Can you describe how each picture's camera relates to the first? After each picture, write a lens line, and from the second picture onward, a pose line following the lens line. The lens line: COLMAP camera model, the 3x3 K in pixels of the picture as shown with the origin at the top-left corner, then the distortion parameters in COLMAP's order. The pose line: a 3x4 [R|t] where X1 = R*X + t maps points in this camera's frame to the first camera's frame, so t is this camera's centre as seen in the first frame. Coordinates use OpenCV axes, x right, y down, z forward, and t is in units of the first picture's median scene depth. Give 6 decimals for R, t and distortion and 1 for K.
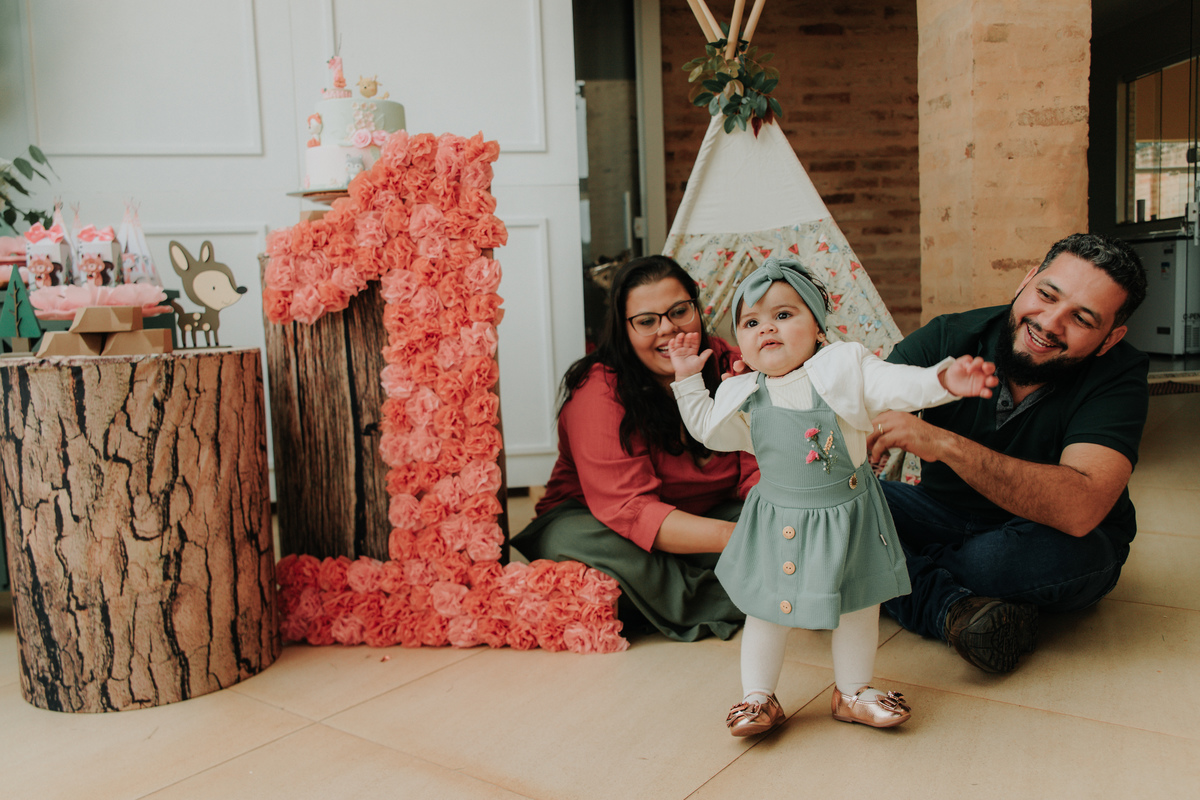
lens RADIAL K [[983.3, 0, 604.4], [0, 983.3, 398.3], [0, 0, 1]] dist [-0.018024, 0.016960]
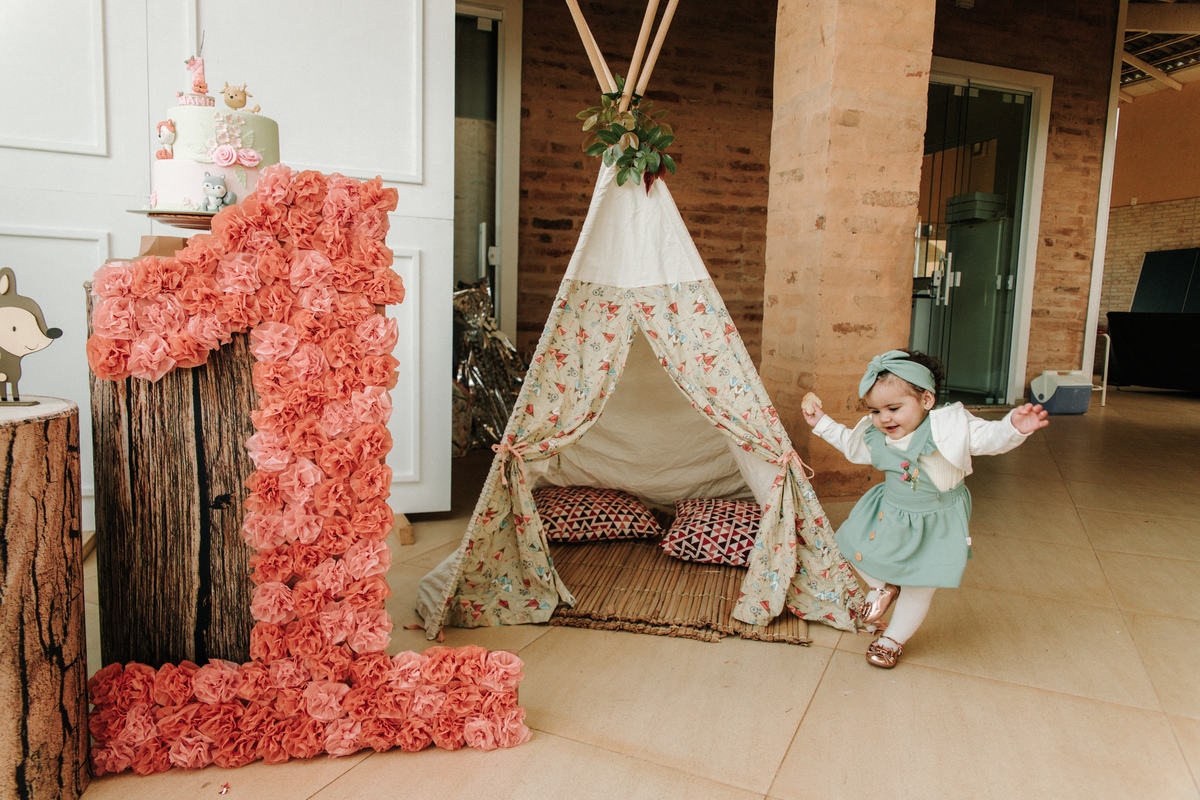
lens RADIAL K [[806.1, 0, 608.7], [0, 806.1, 399.3], [0, 0, 1]] dist [0.009715, -0.012837]
pose [[0.976463, 0.044562, 0.211033, -0.062332], [-0.047367, 0.998843, 0.008252, -0.078489], [-0.210422, -0.018054, 0.977444, 0.248508]]
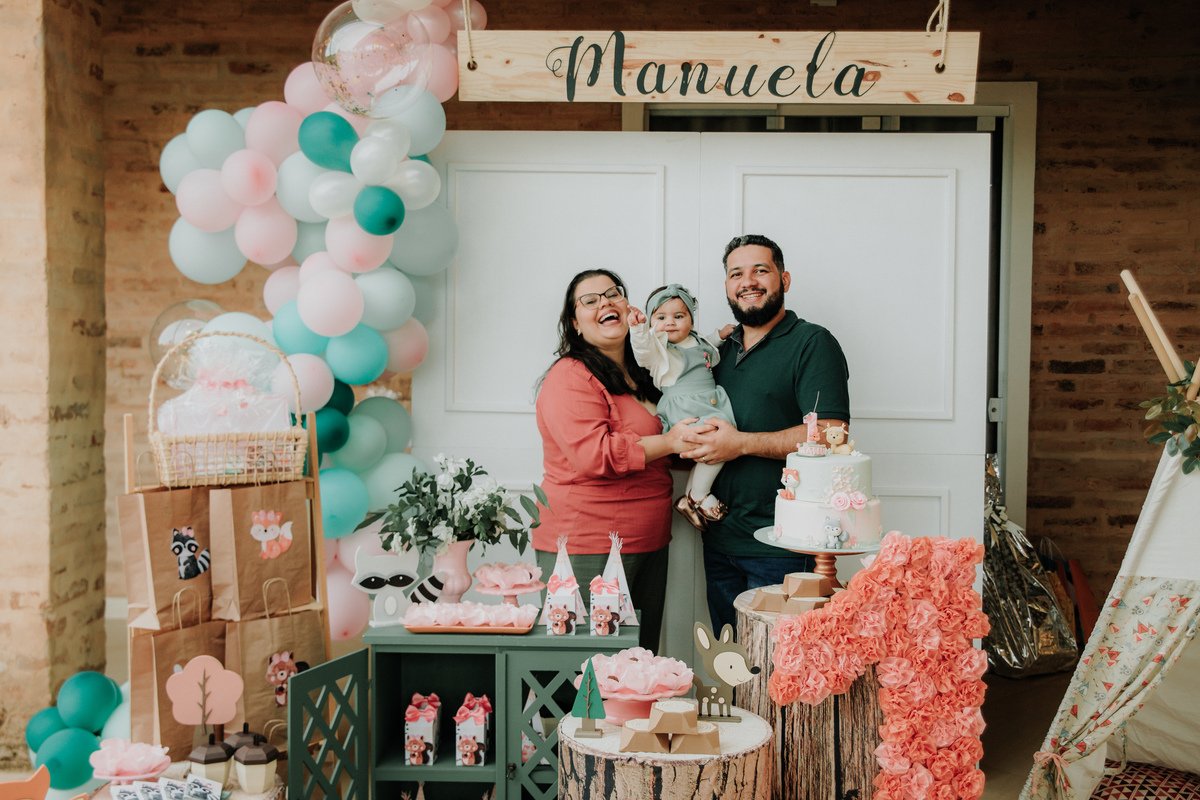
lens RADIAL K [[1283.3, 0, 607.8], [0, 1283.3, 404.3], [0, 0, 1]] dist [0.016580, 0.000000]
pose [[0.981883, 0.052962, -0.181938, -0.266654], [-0.062055, 0.997074, -0.044648, -0.316041], [0.179041, 0.055130, 0.982296, -0.454980]]
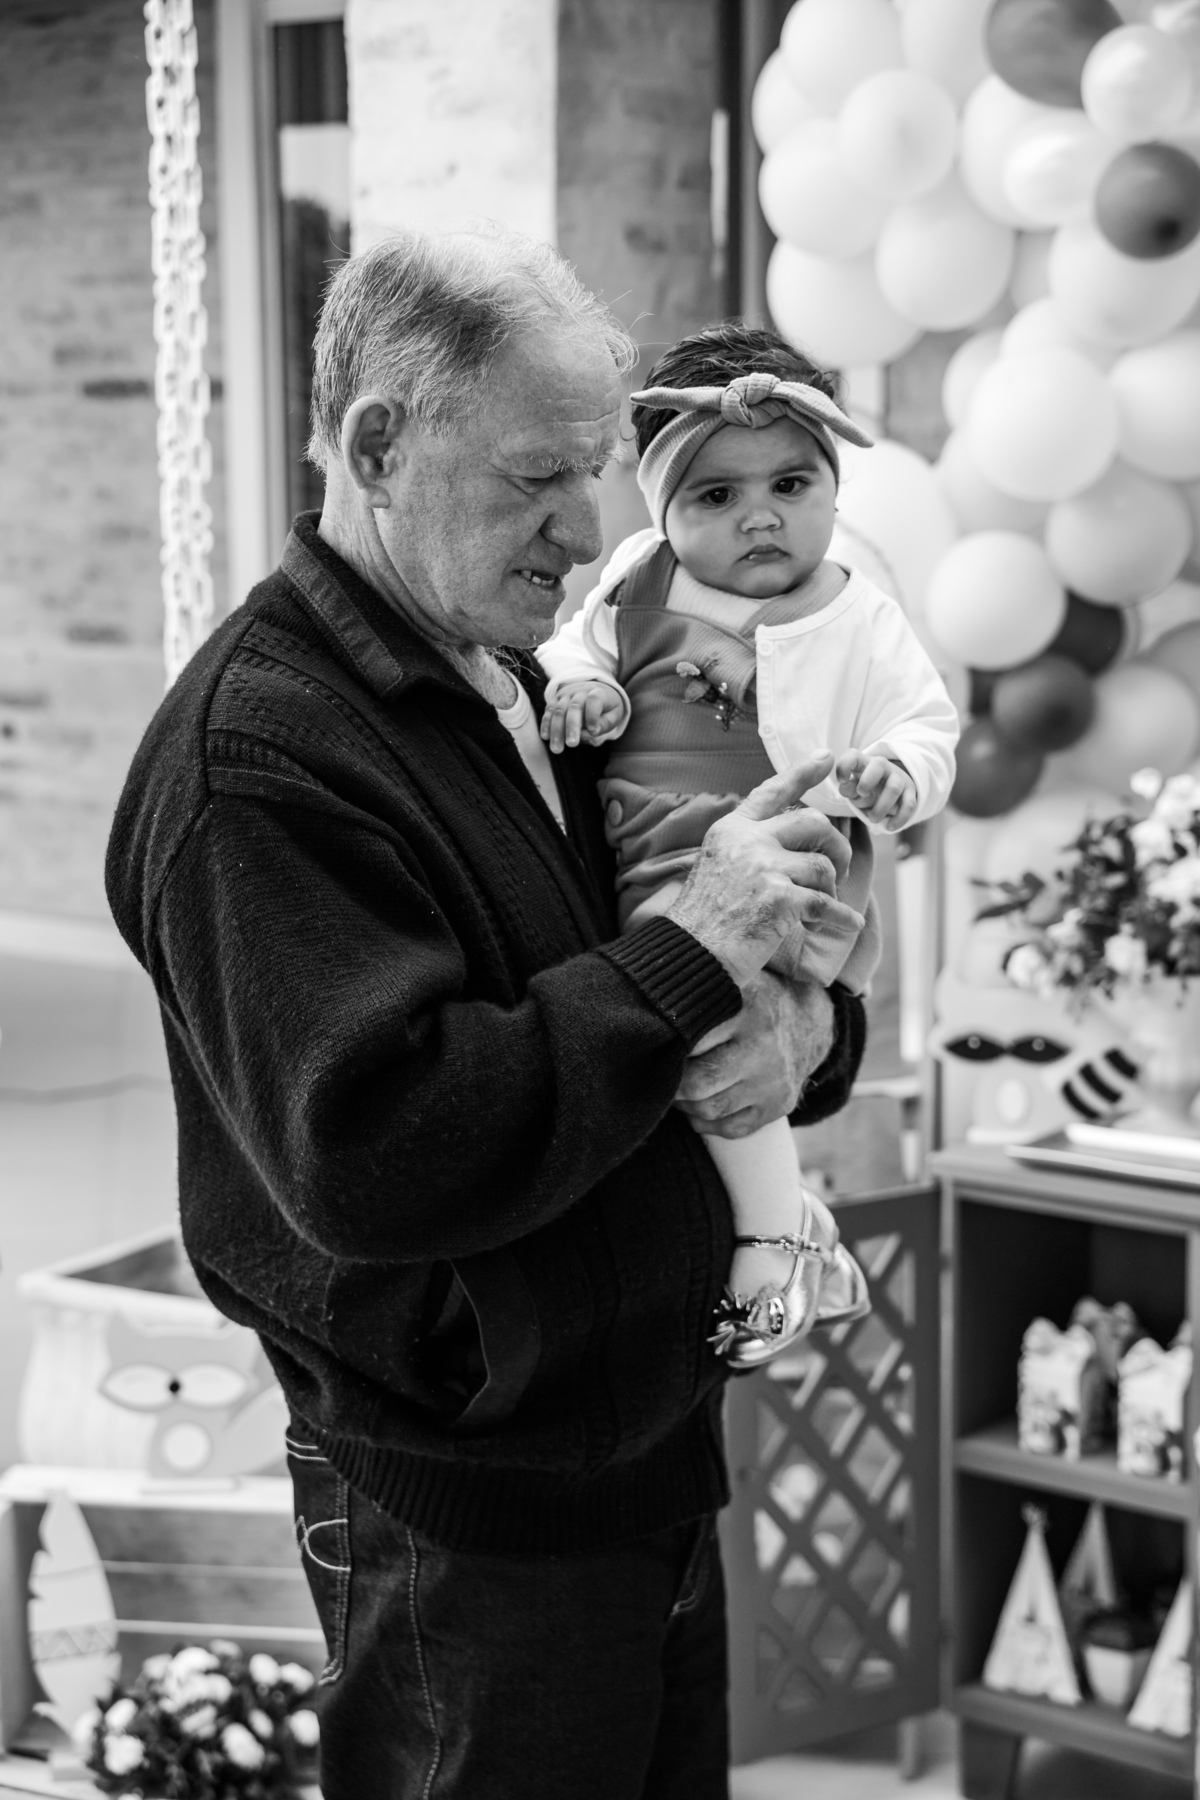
lens RADIAL K [[3275.3, 0, 601.6], [0, 3275.3, 897.5], [0, 0, 1]] dist [0.257728, 0.000000]
pose [[0.696564, 0.137320, -0.704232, 0.317226], [-0.091859, 0.990505, 0.102283, -0.405225], [0.711591, -0.006556, 0.702564, -0.413670]]
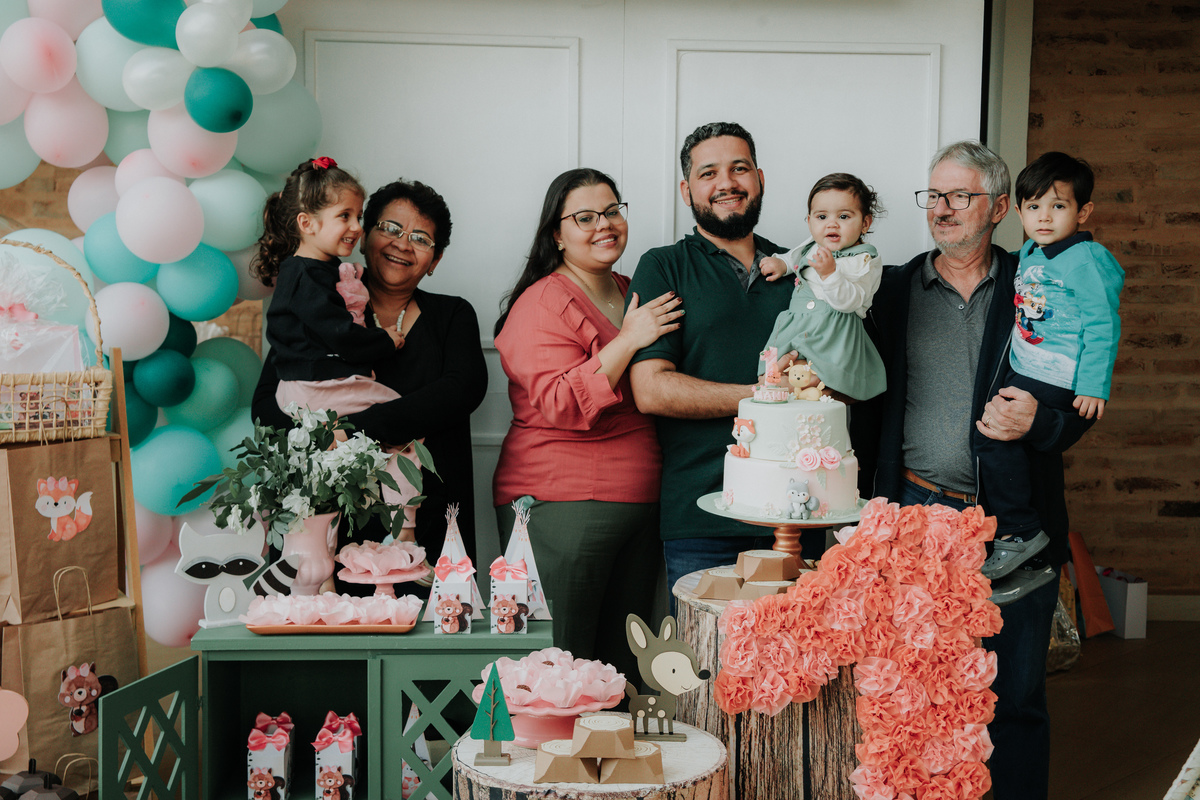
lens RADIAL K [[1597.2, 0, 608.0], [0, 1597.2, 404.5], [0, 0, 1]] dist [0.097000, 0.000000]
pose [[0.993190, 0.055833, -0.102260, -0.302254], [-0.057467, 0.998262, -0.013097, -0.307439], [0.101351, 0.018884, 0.994671, -0.410295]]
